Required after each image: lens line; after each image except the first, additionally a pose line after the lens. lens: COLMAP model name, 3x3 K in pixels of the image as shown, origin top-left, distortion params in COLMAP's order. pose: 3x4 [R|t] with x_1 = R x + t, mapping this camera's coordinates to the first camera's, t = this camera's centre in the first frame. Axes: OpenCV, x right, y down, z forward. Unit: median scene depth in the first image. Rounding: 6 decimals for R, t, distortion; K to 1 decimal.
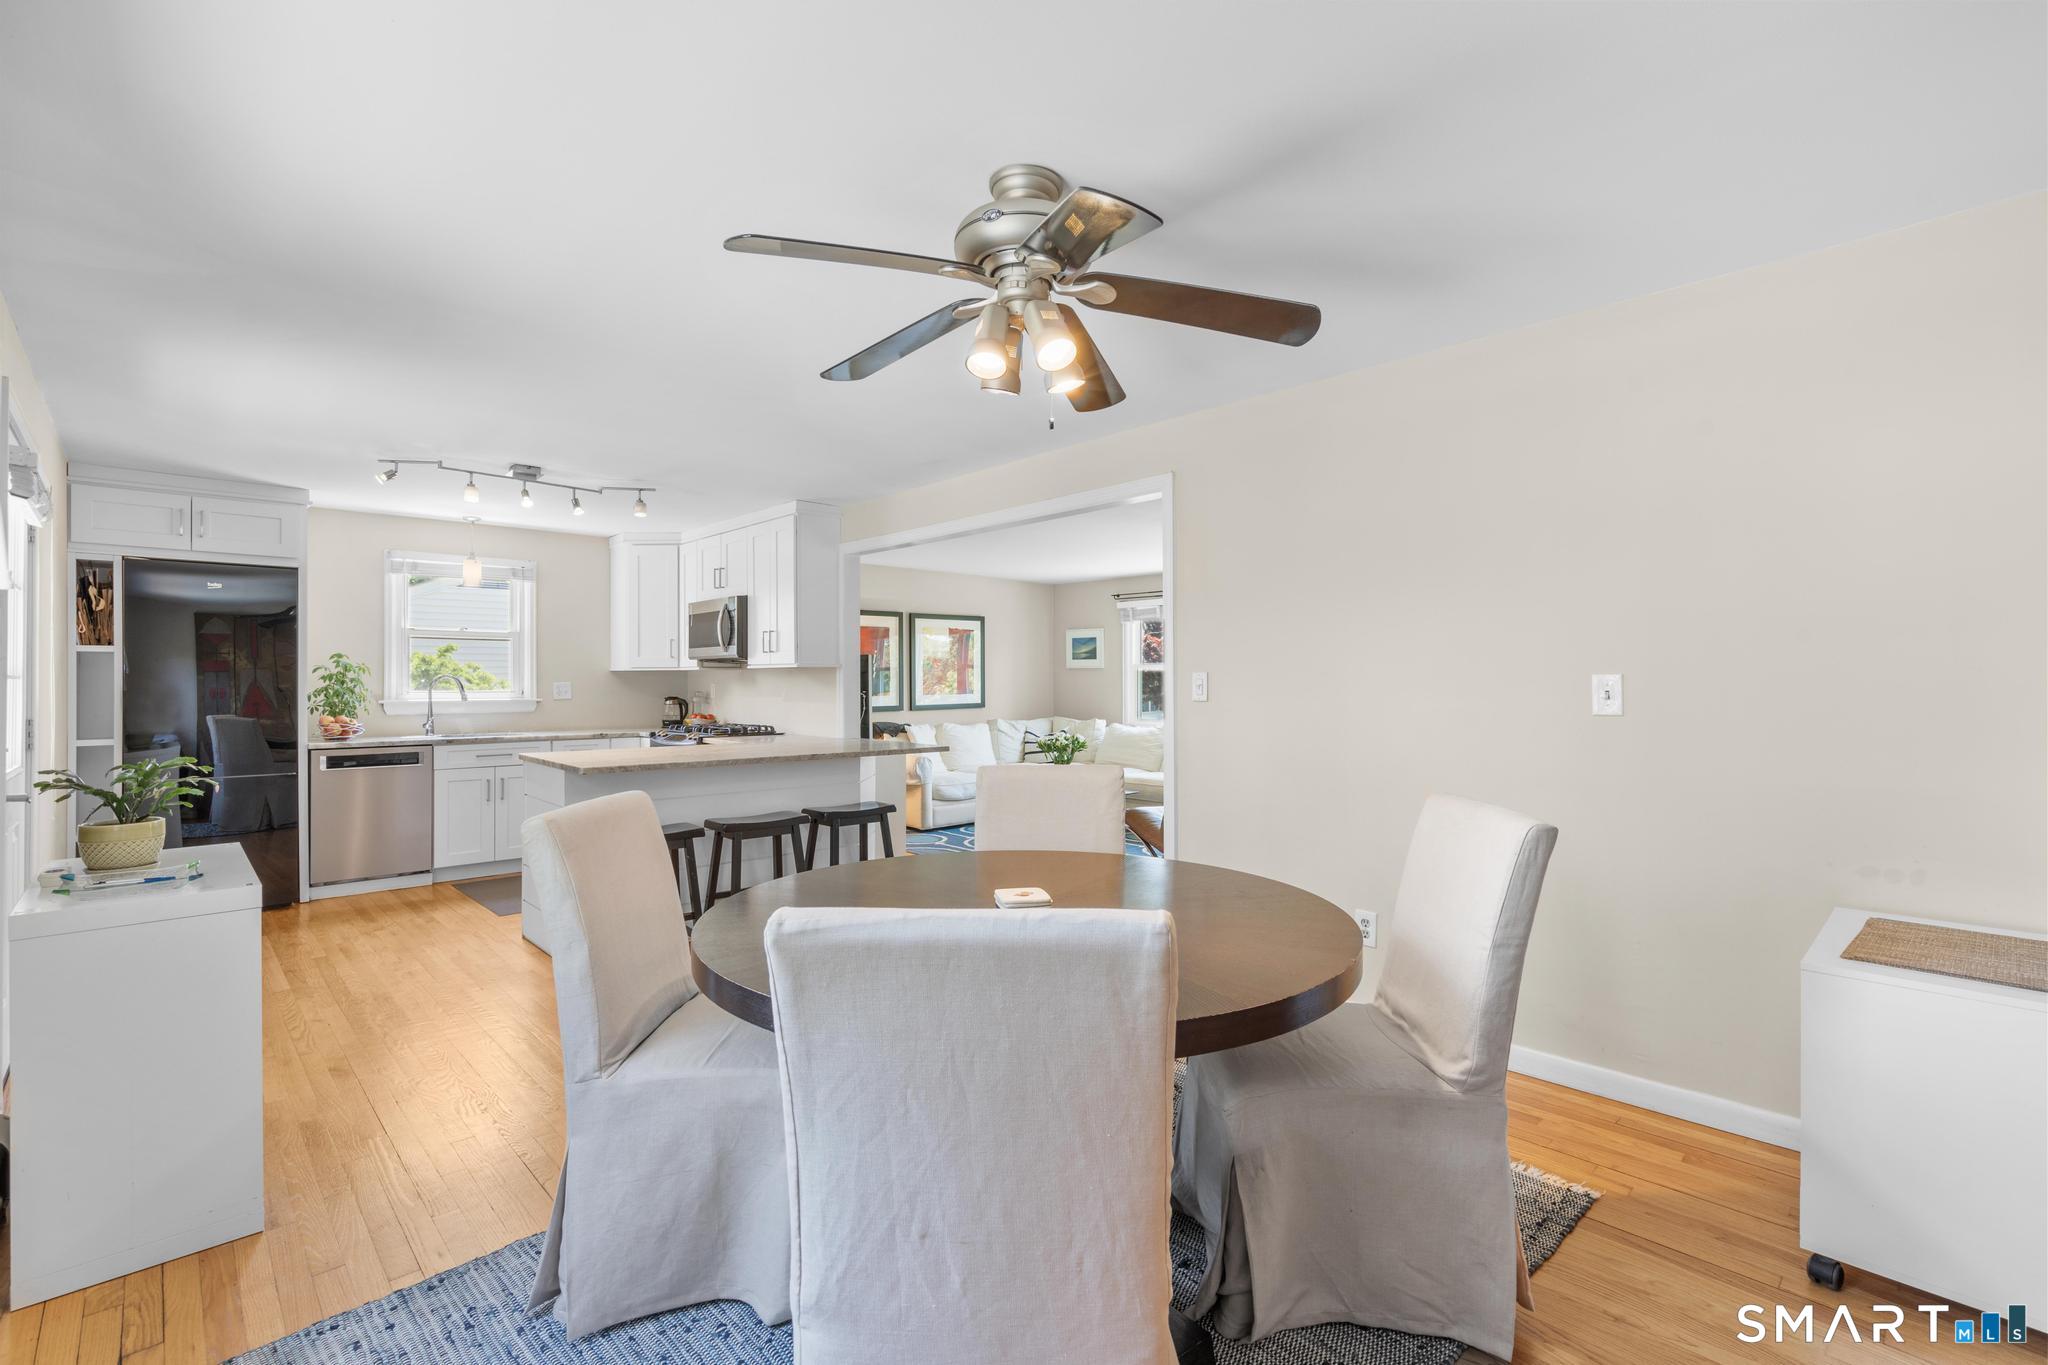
lens RADIAL K [[920.0, 0, 1020.4], [0, 920.0, 679.7], [0, 0, 1]] dist [-0.006759, 0.004480]
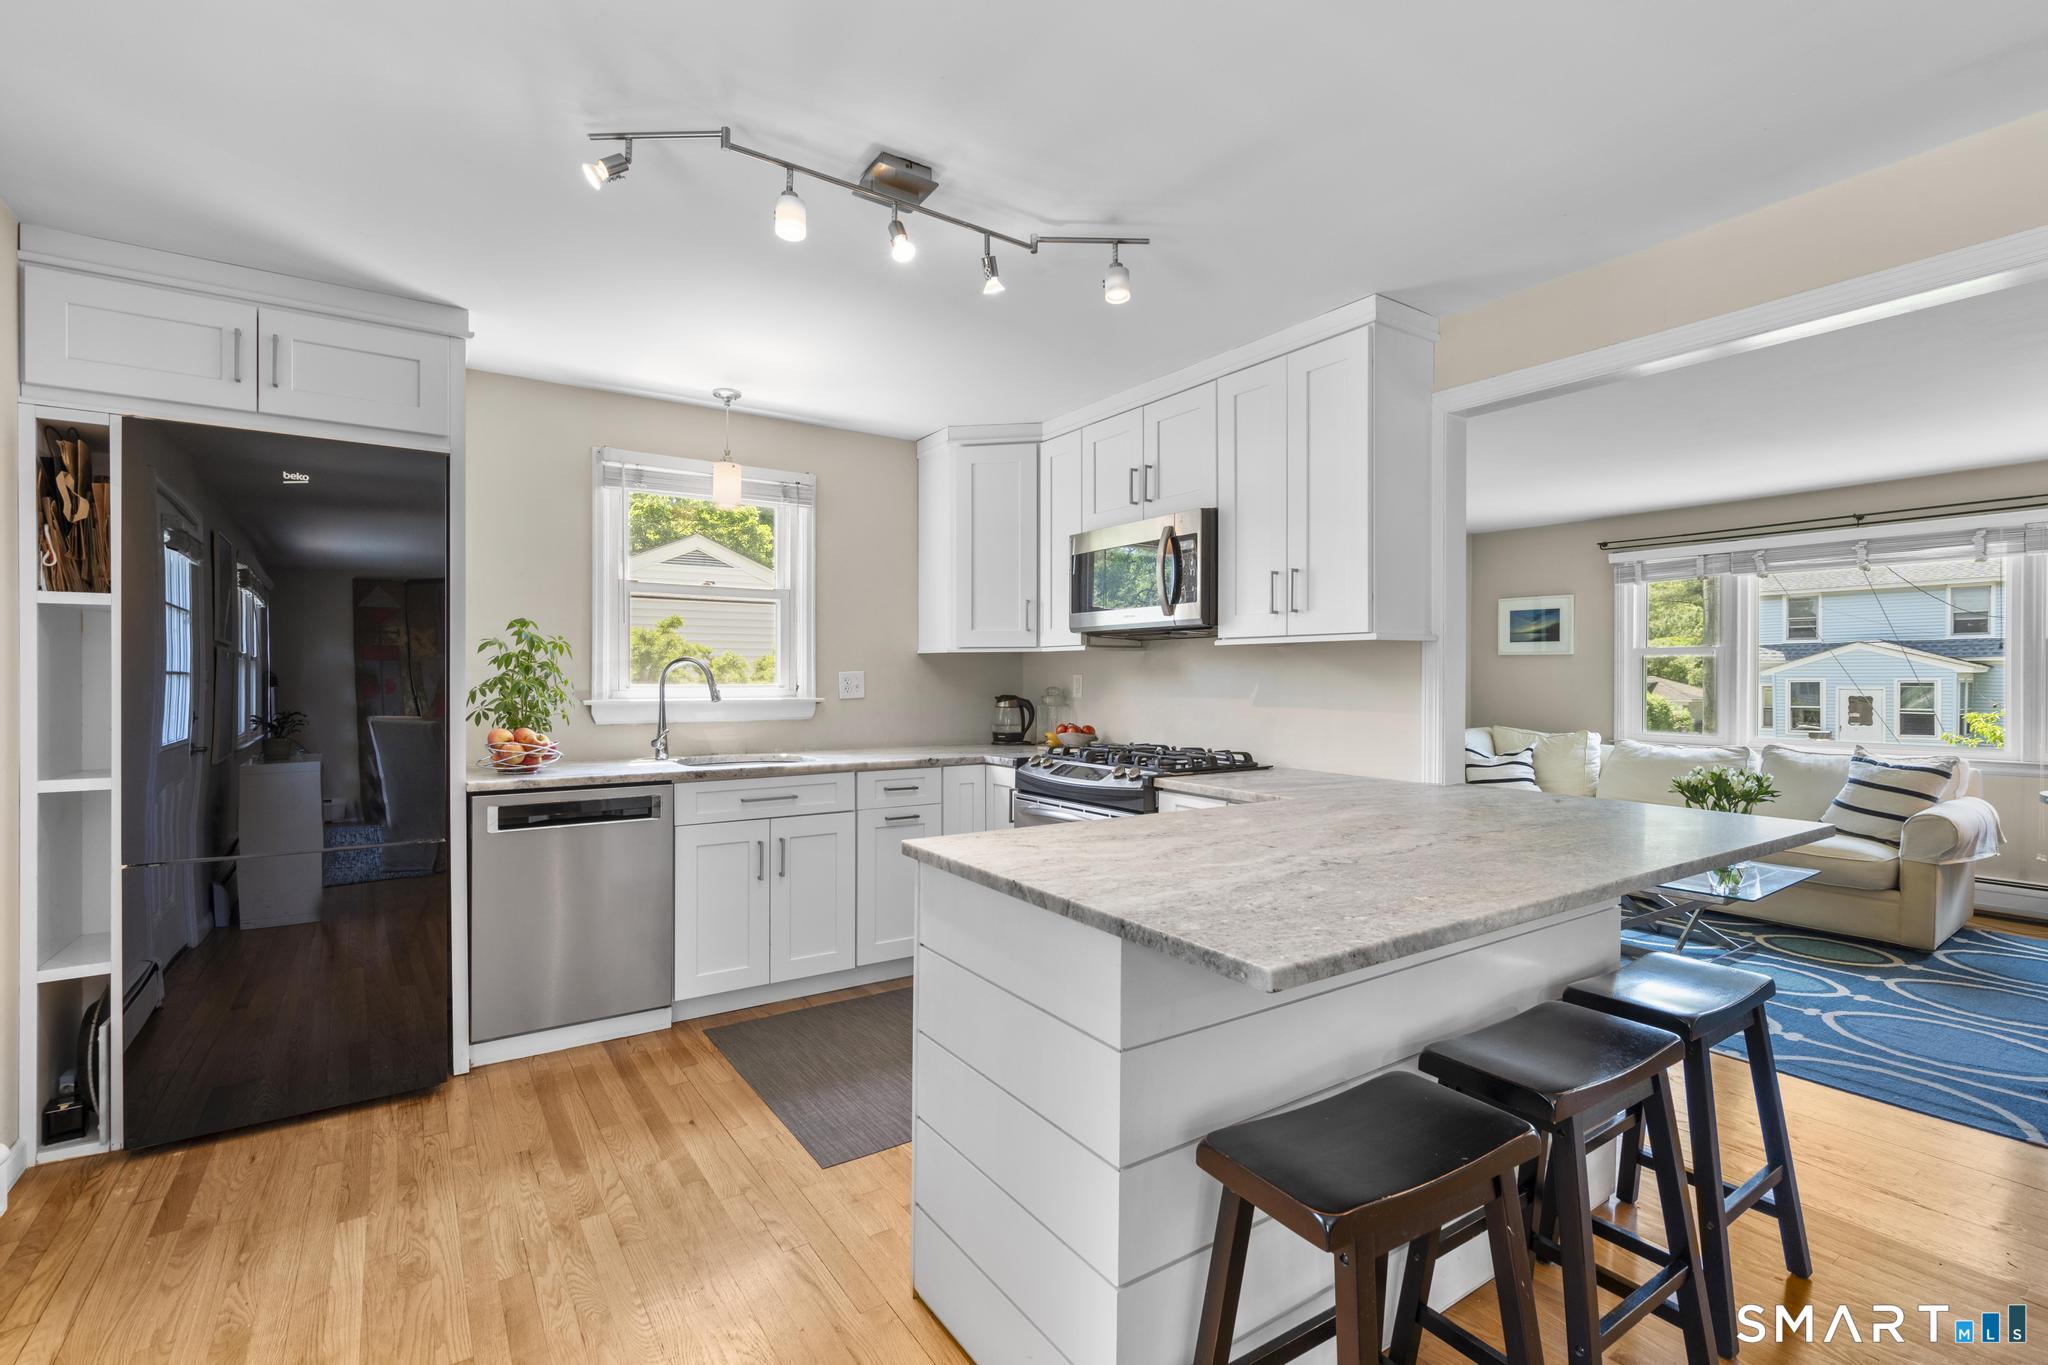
lens RADIAL K [[920.0, 0, 1018.5], [0, 920.0, 680.7], [0, 0, 1]] dist [-0.006759, 0.004480]
pose [[0.986824, 0.004786, -0.161728, -0.319733], [-0.003556, 0.999963, 0.007894, 0.004164], [0.161760, -0.007215, 0.986804, 0.450629]]
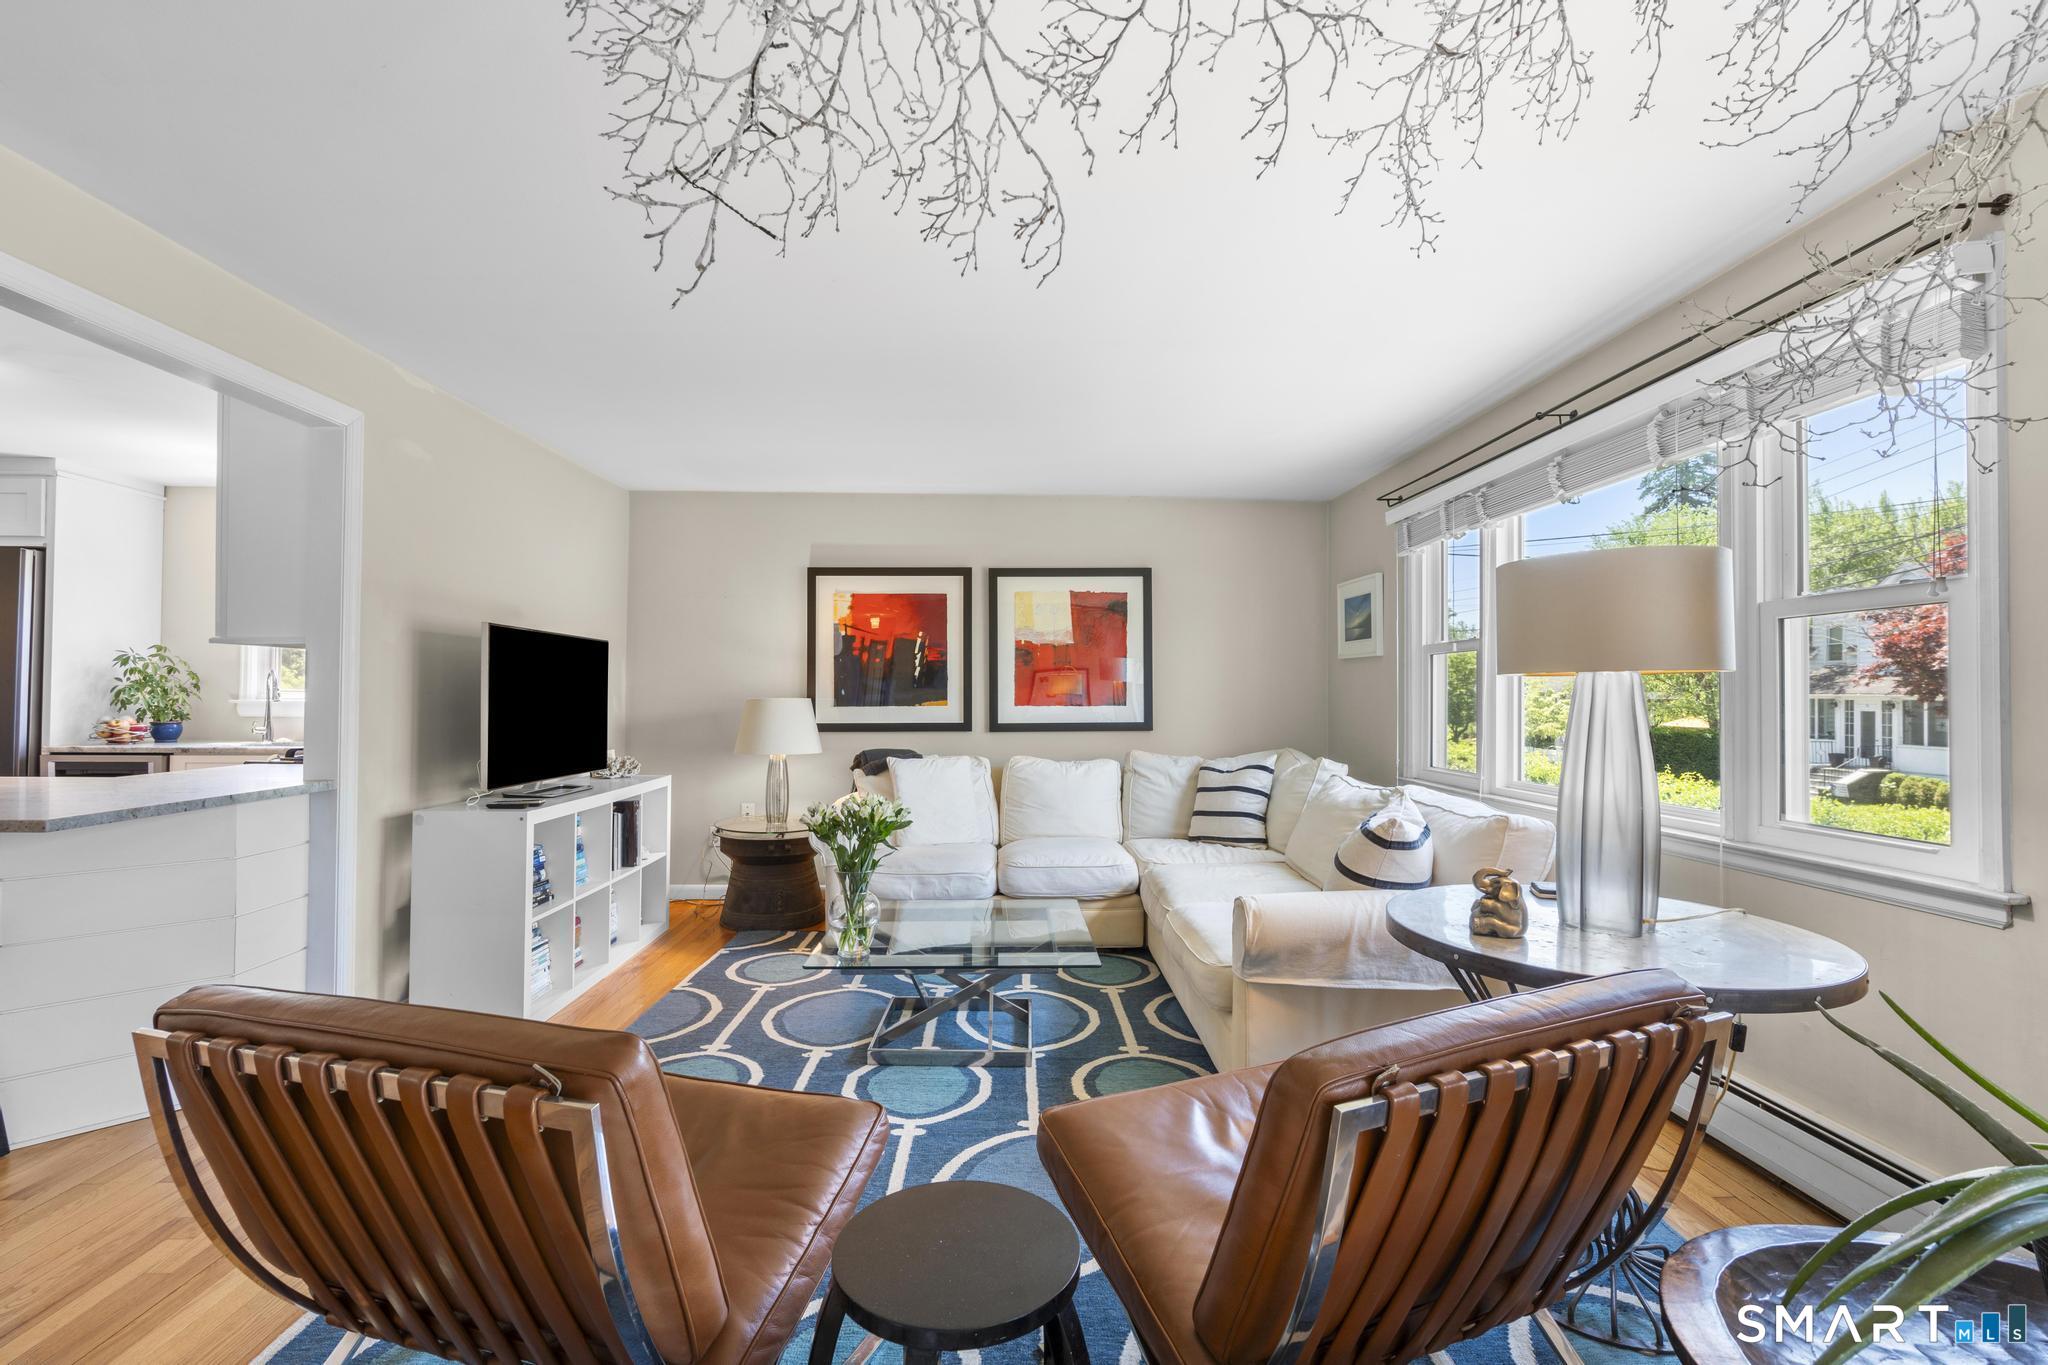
lens RADIAL K [[920.0, 0, 1025.5], [0, 920.0, 678.9], [0, 0, 1]] dist [-0.006759, 0.004480]
pose [[0.741592, -0.006718, -0.670817, 0.439372], [-0.004995, 0.999867, -0.015535, 0.012519], [0.670832, 0.014871, 0.741460, 0.843752]]
